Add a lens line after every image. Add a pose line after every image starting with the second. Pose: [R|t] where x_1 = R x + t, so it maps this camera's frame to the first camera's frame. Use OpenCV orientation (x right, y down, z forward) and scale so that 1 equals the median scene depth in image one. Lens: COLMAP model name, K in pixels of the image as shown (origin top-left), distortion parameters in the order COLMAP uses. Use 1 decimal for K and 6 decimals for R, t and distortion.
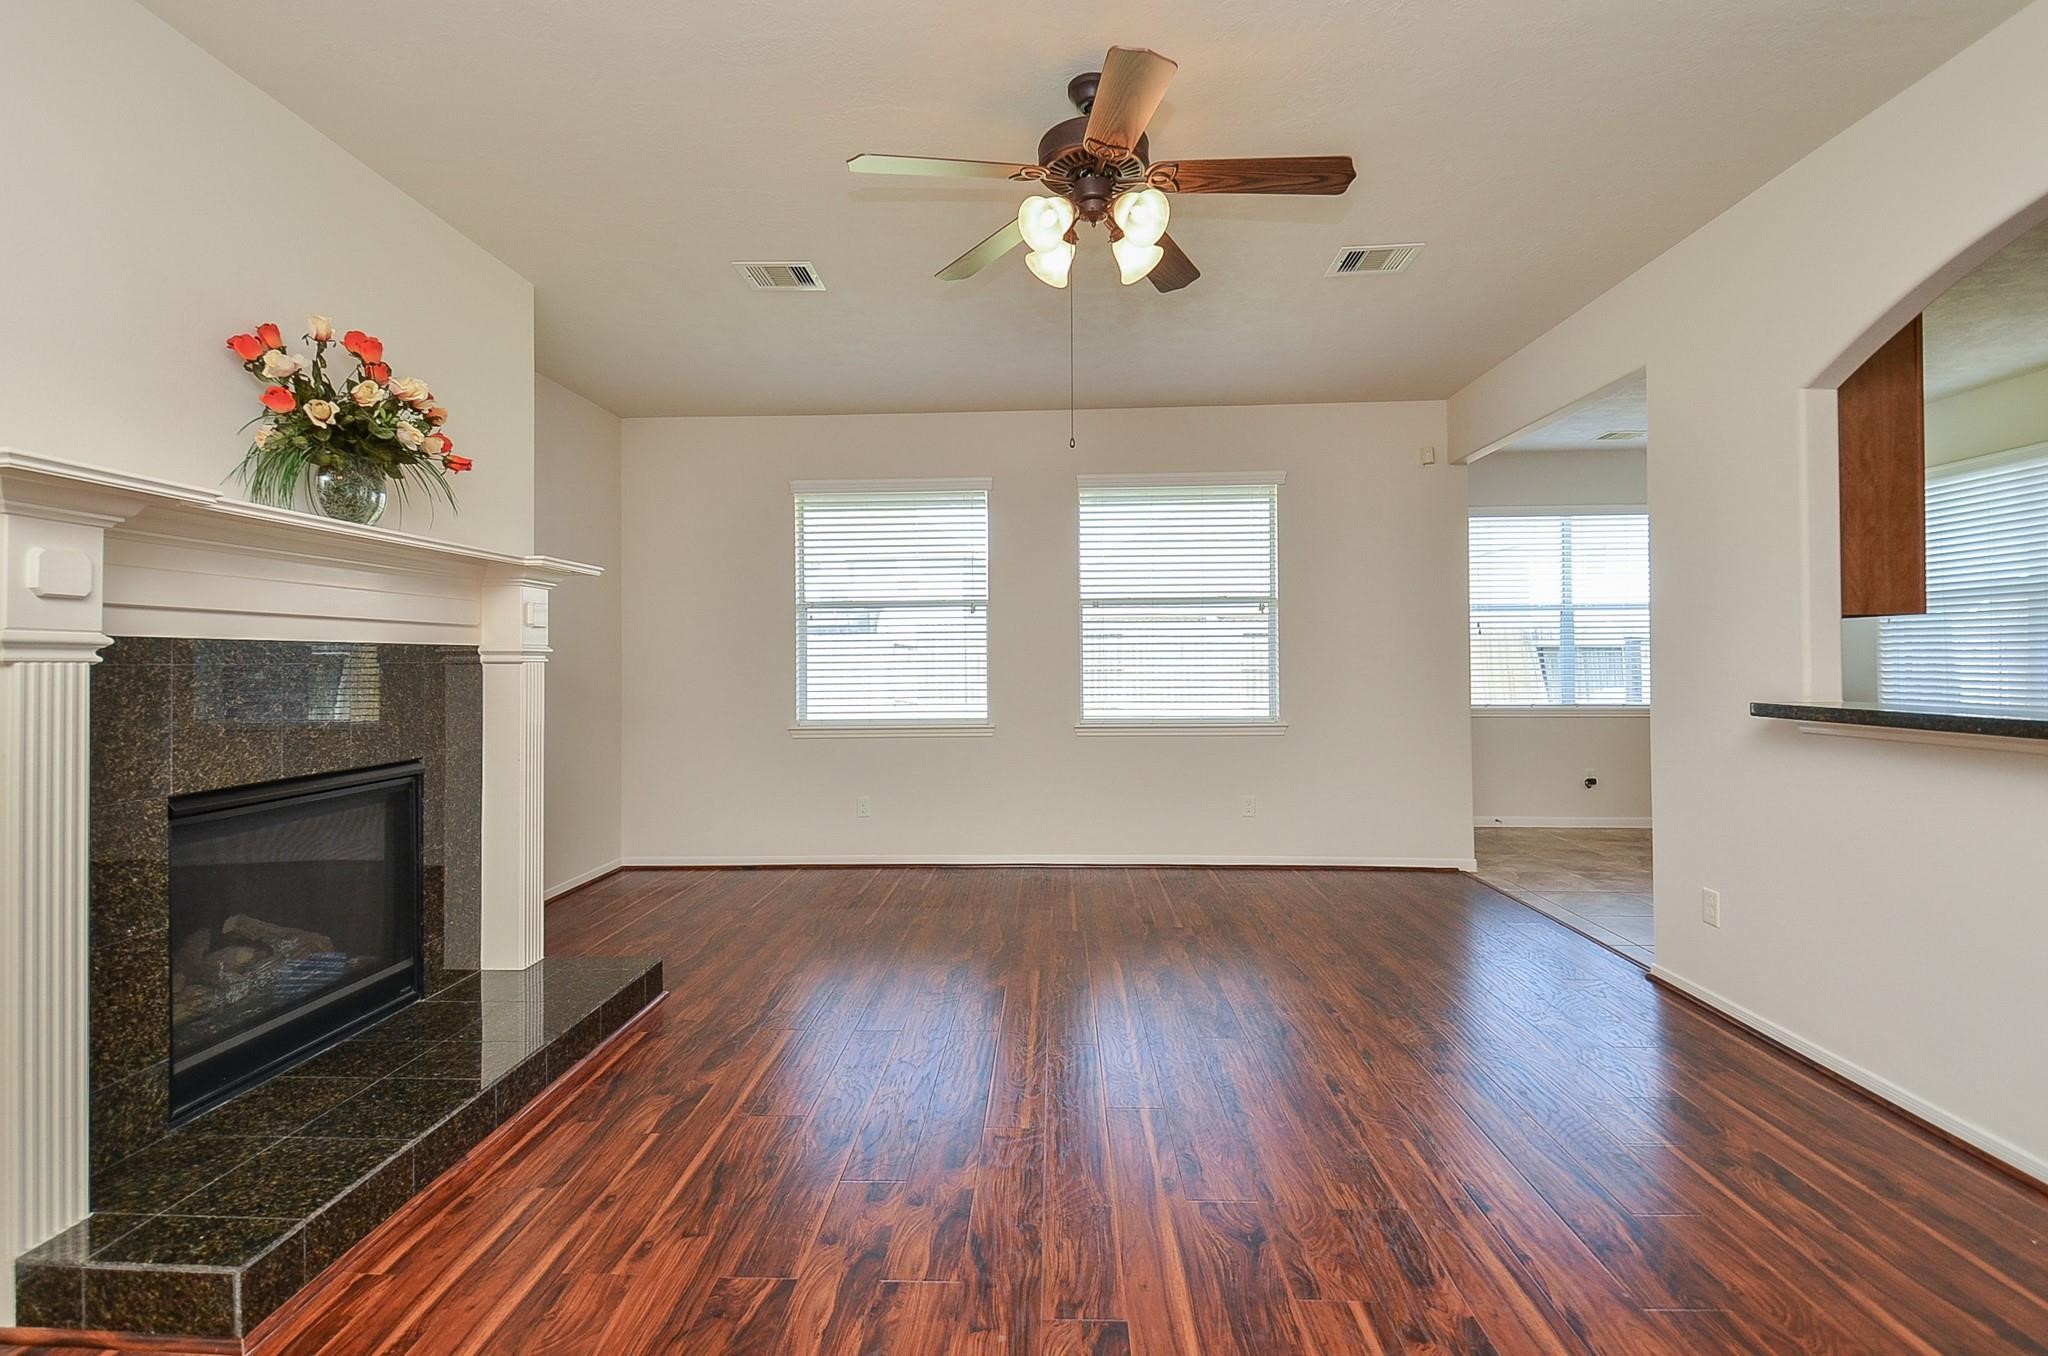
lens RADIAL K [[904.7, 0, 1023.1], [0, 904.7, 651.0], [0, 0, 1]] dist [0.021414, -0.015411]
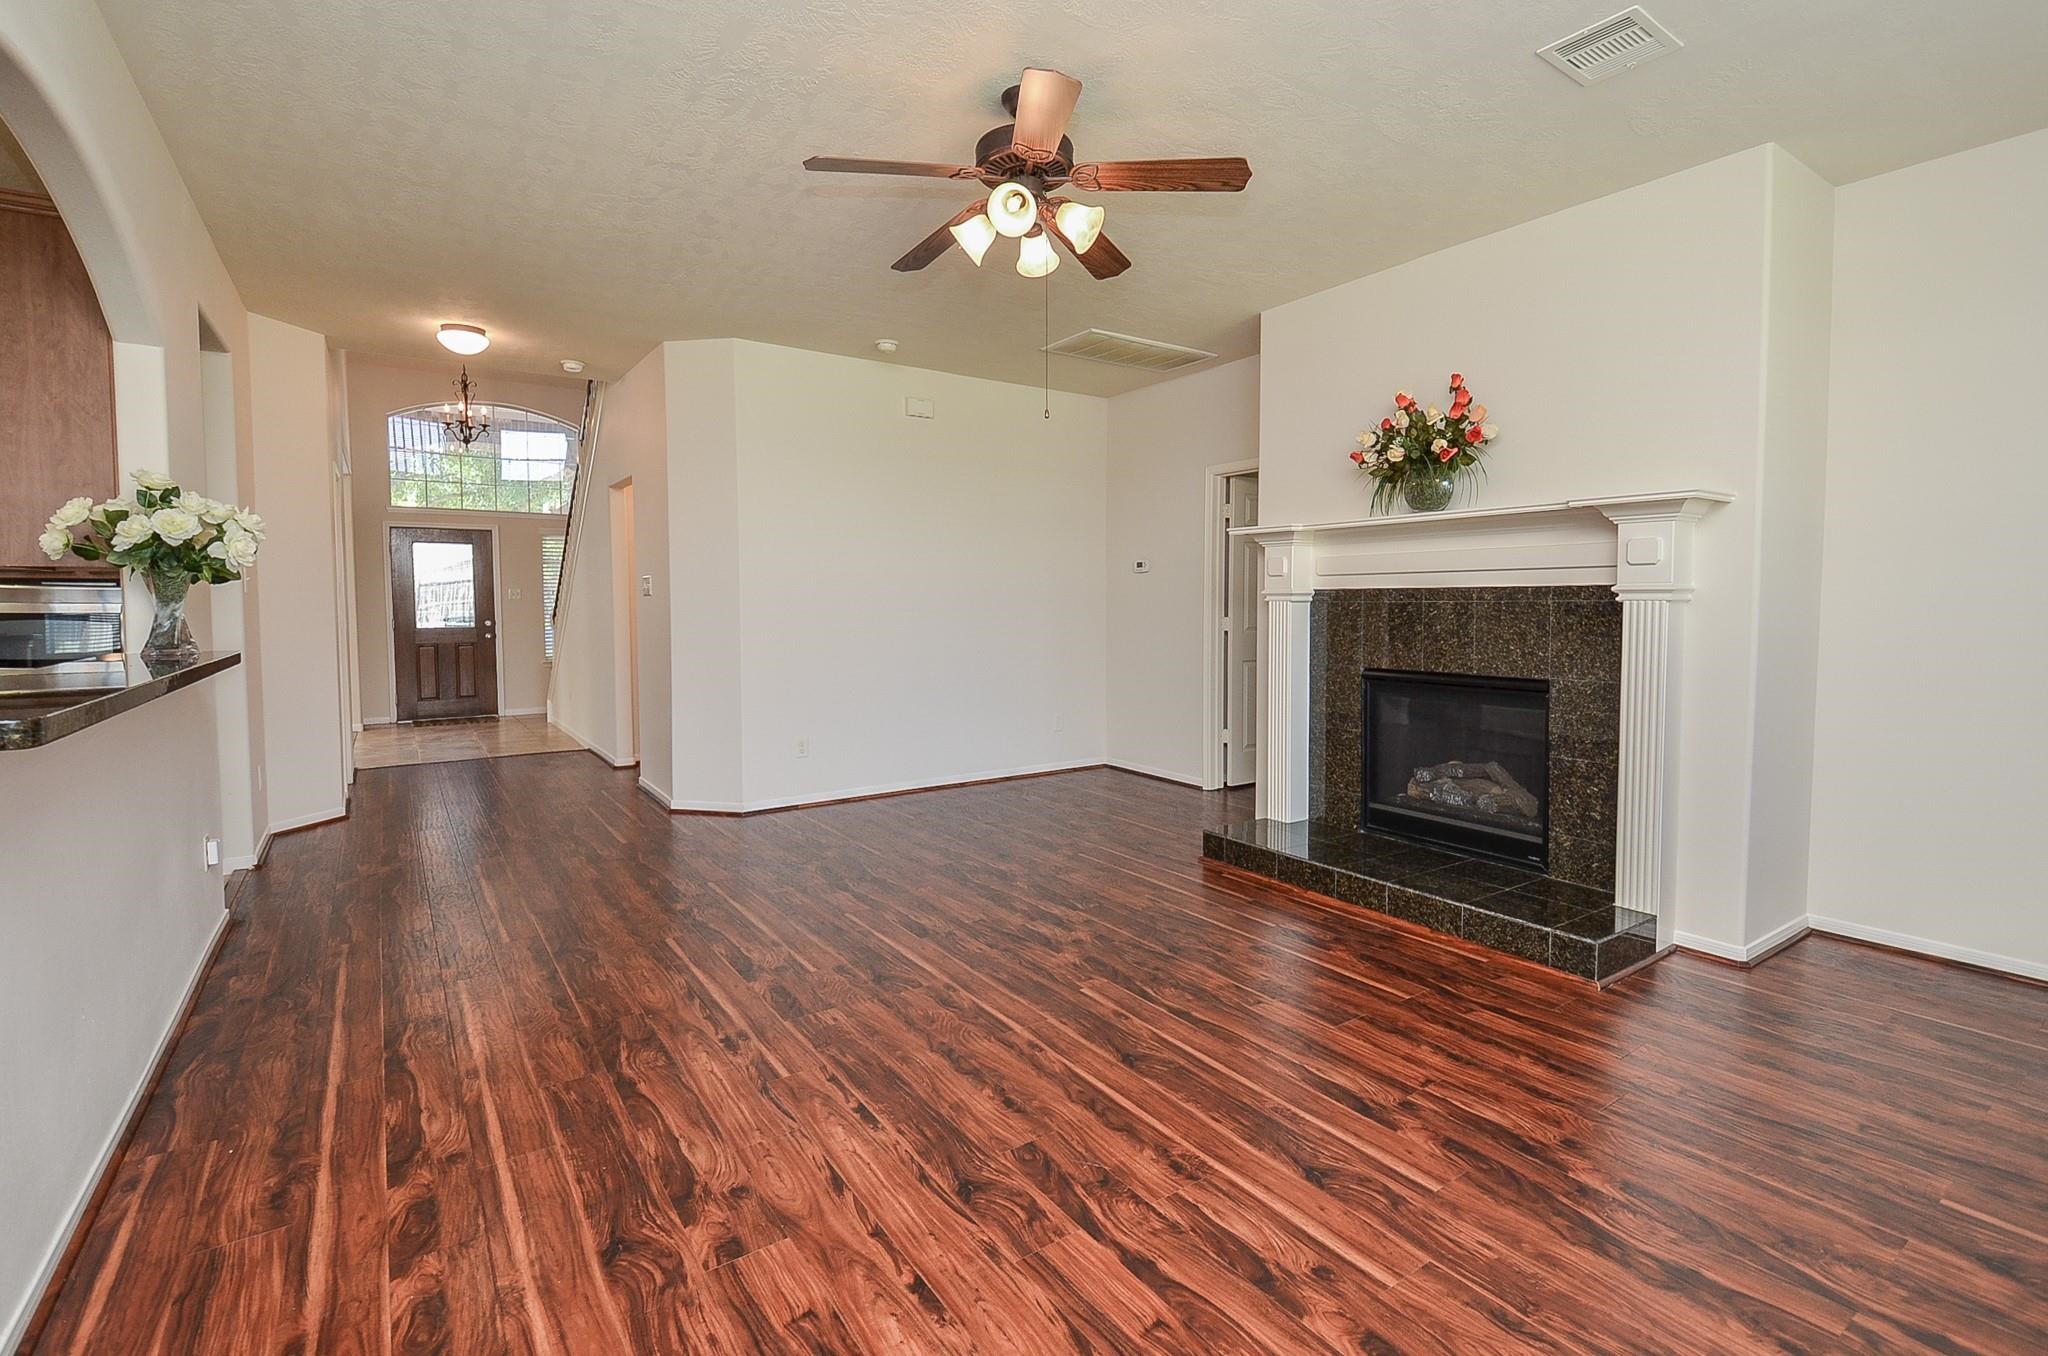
lens RADIAL K [[904.7, 0, 1023.1], [0, 904.7, 651.0], [0, 0, 1]] dist [0.021414, -0.015411]
pose [[-0.796748, 0.042565, -0.602811, 0.620485], [0.014088, 0.998553, 0.051889, 0.006134], [0.604147, 0.032850, -0.796195, 1.515334]]
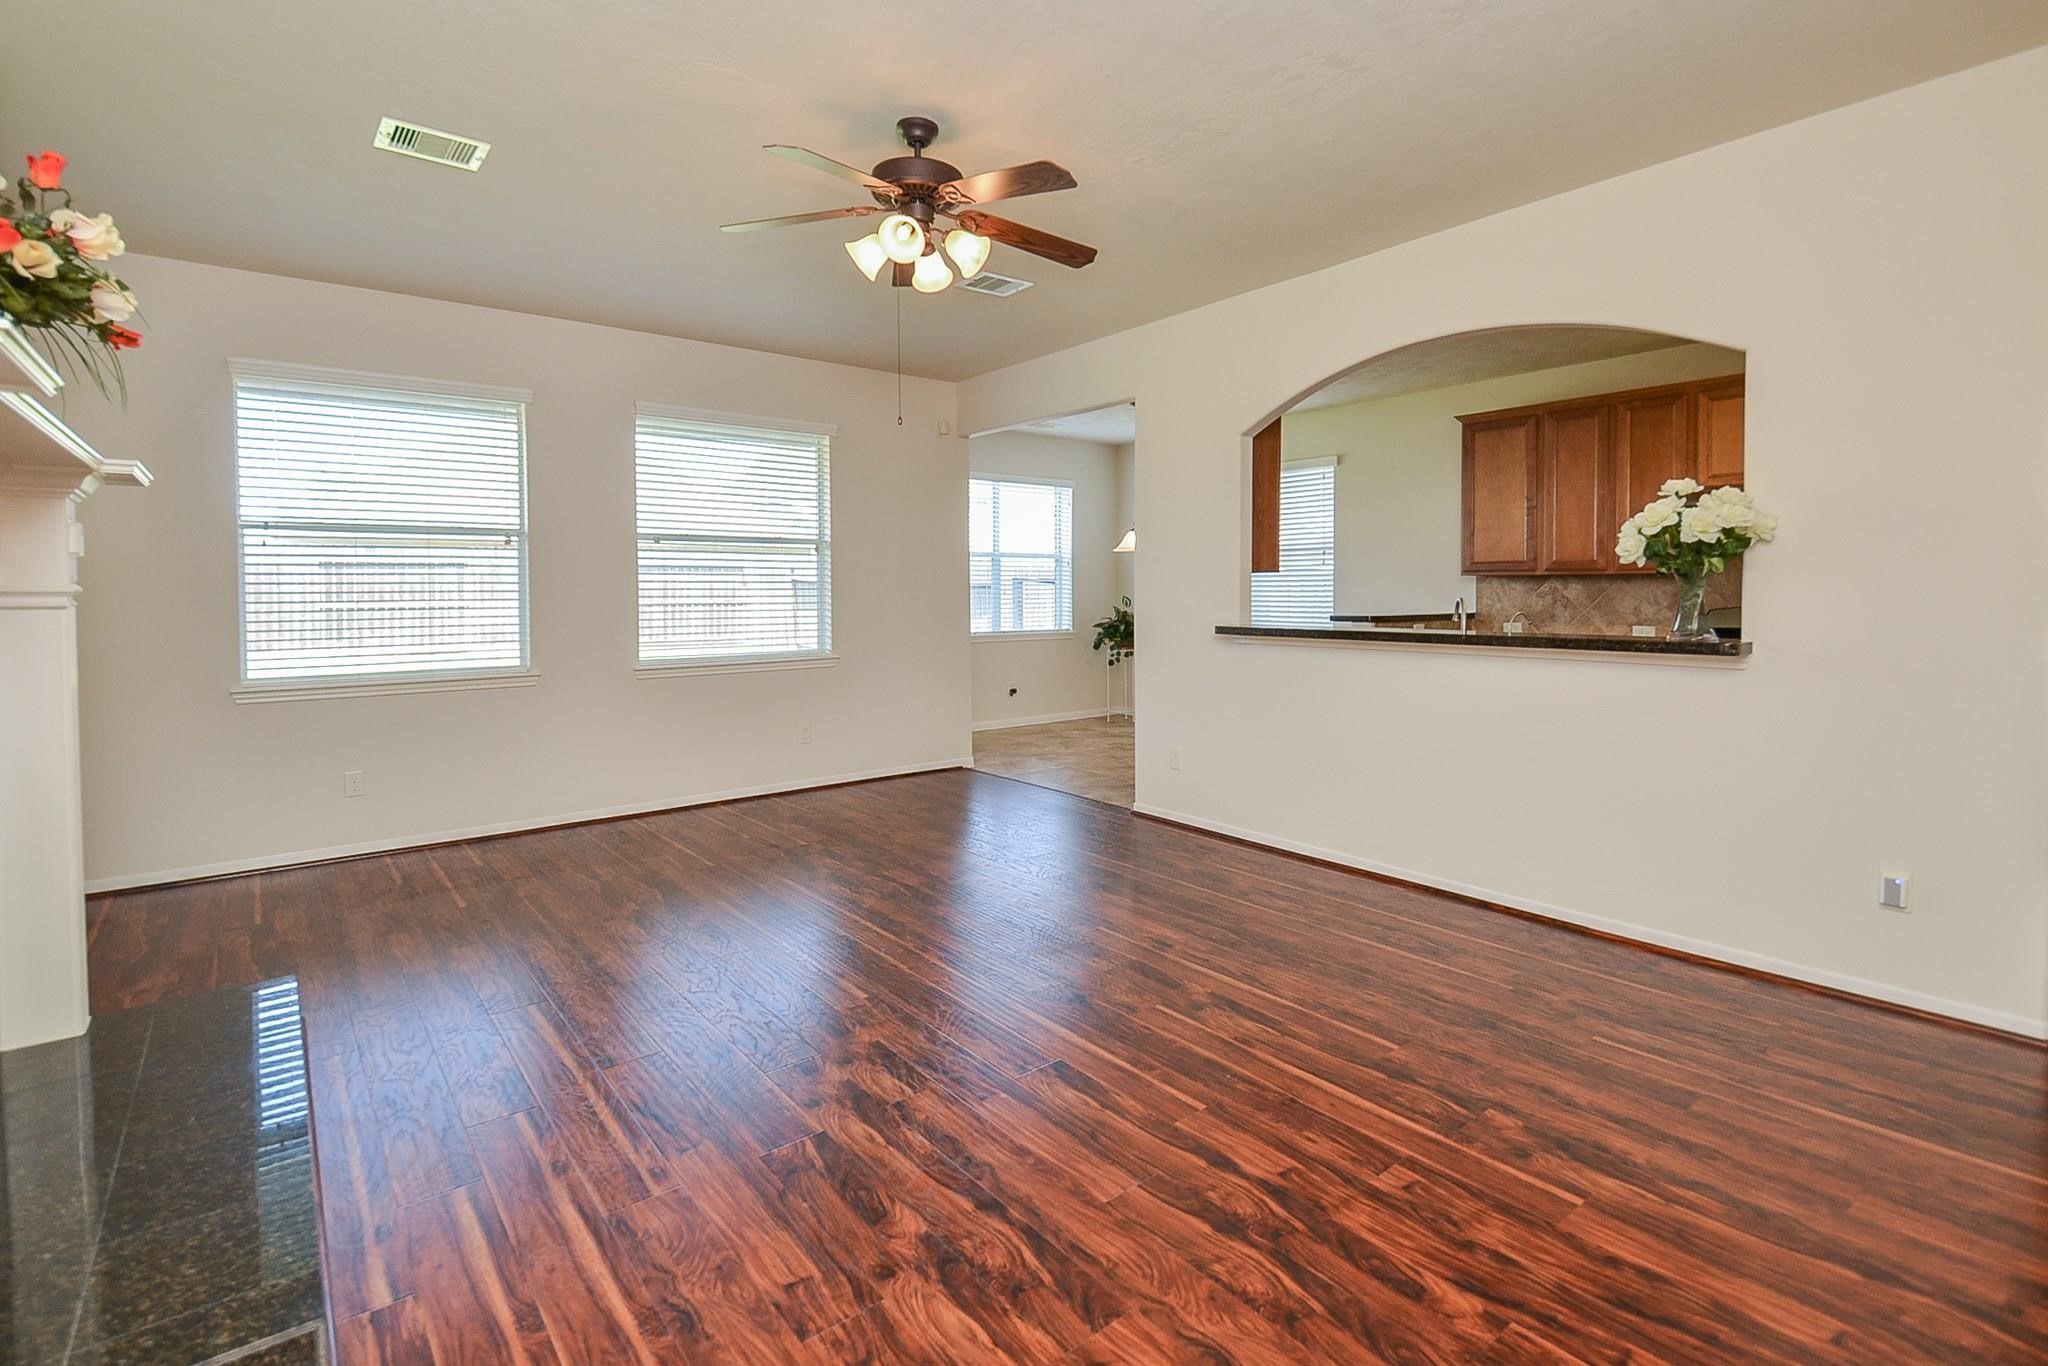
lens RADIAL K [[954.0, 0, 1034.2], [0, 954.0, 607.2], [0, 0, 1]] dist [0.029359, -0.019432]
pose [[0.752800, -0.008033, 0.658200, -0.516305], [-0.008077, 0.999738, 0.021438, -0.008957], [-0.658200, -0.021455, 0.752538, -0.059312]]
